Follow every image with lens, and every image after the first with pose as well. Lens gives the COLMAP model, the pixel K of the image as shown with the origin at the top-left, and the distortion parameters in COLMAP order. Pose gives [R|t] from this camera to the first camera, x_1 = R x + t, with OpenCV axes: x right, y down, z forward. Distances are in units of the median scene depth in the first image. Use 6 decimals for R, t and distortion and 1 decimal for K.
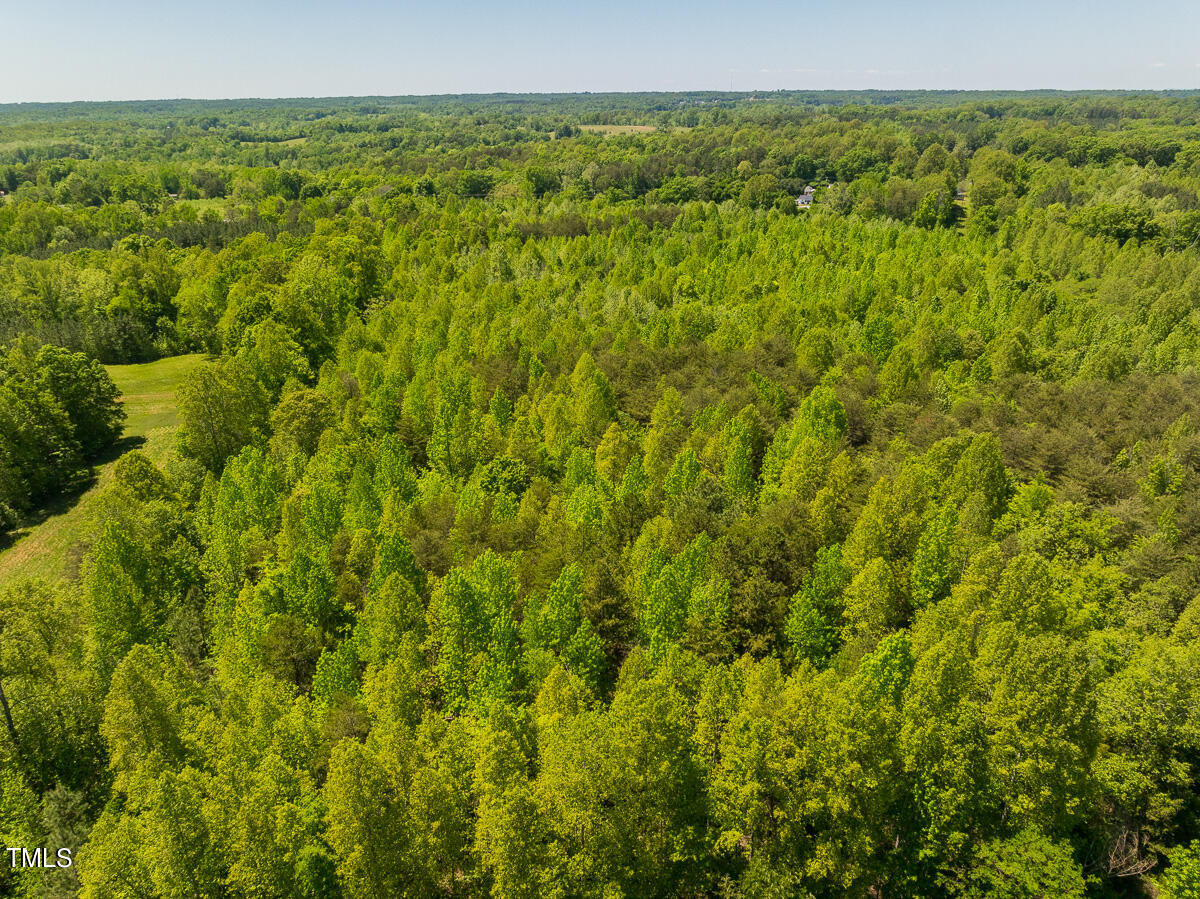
lens RADIAL K [[836.1, 0, 597.5], [0, 836.1, 450.4], [0, 0, 1]] dist [-0.030417, 0.016633]
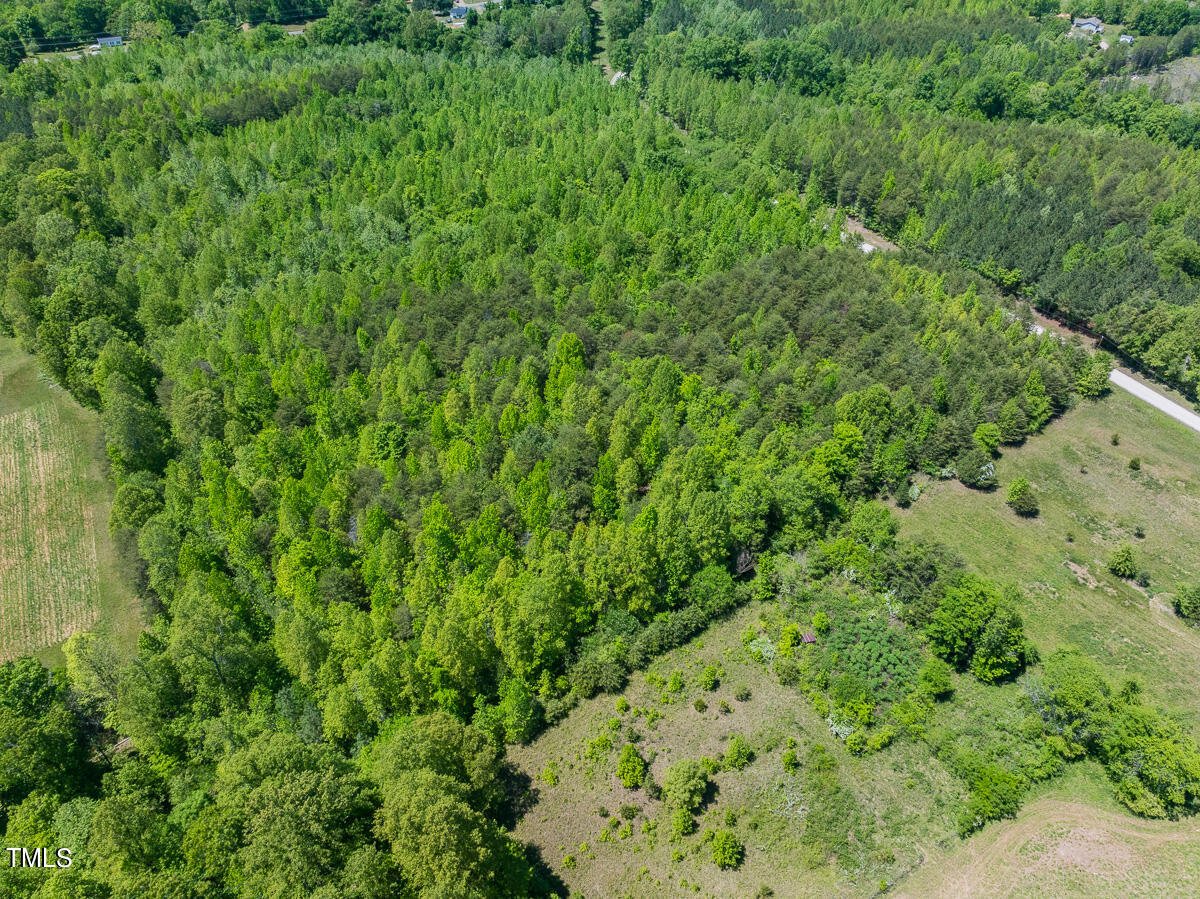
lens RADIAL K [[836.1, 0, 600.1], [0, 836.1, 449.0], [0, 0, 1]] dist [-0.030417, 0.016633]
pose [[0.912521, -0.255761, 0.319204, -0.089704], [0.156539, 0.939351, 0.305147, -0.126063], [-0.377890, -0.228486, 0.897214, -0.191571]]
